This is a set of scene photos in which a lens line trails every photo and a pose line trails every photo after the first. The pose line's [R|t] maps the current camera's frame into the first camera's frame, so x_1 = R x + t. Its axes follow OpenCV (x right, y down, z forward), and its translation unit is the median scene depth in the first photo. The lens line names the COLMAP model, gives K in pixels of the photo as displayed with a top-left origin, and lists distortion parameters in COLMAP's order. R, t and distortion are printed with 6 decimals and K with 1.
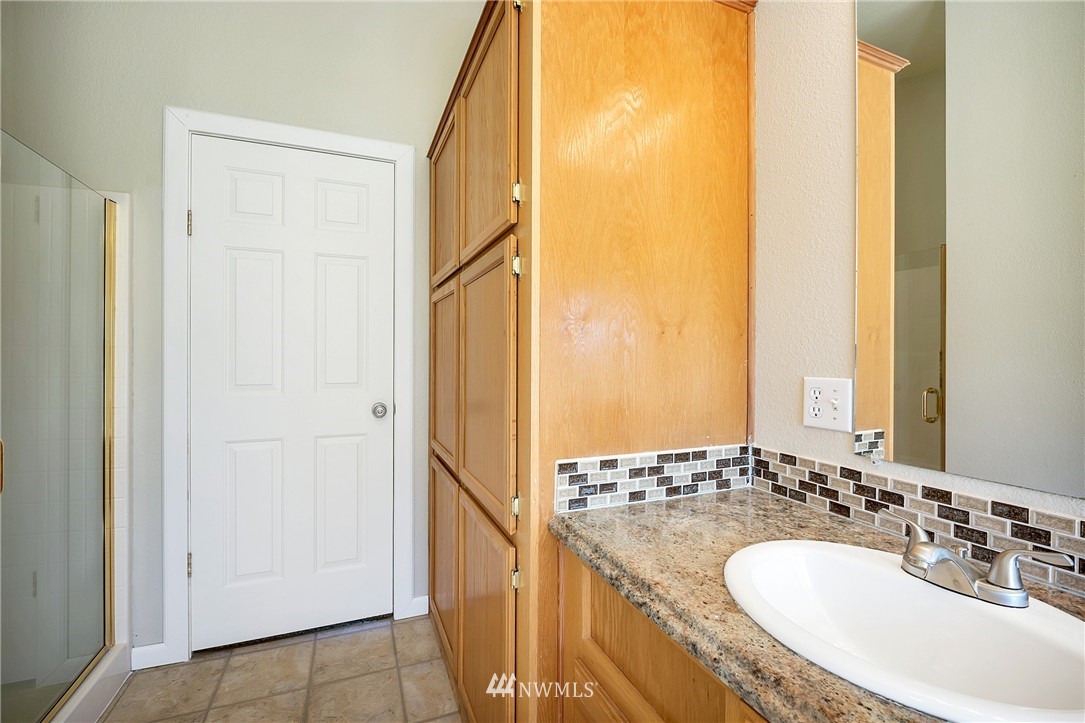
lens RADIAL K [[455.9, 0, 535.5], [0, 455.9, 352.2], [0, 0, 1]] dist [-0.002221, -0.000084]
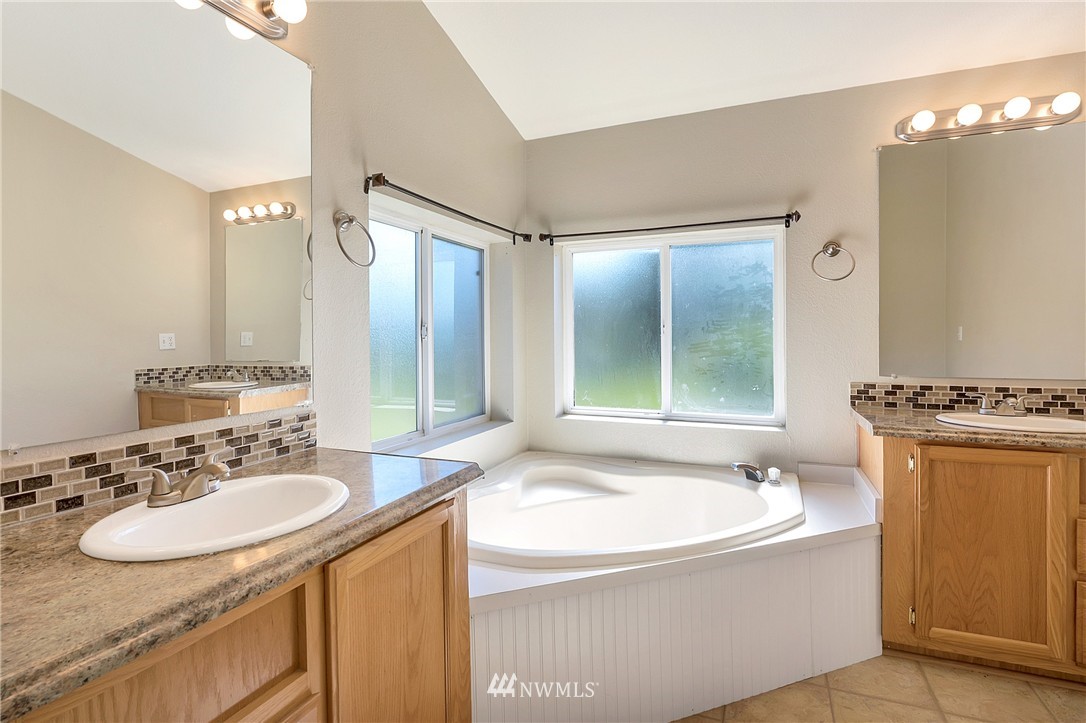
lens RADIAL K [[506.4, 0, 542.0], [0, 506.4, 343.7], [0, 0, 1]] dist [-0.000243, -0.000027]
pose [[-0.699851, -0.008044, 0.714243, -0.811017], [-0.002694, 0.999959, 0.008622, 0.017372], [-0.714284, 0.004110, -0.699844, 1.108850]]
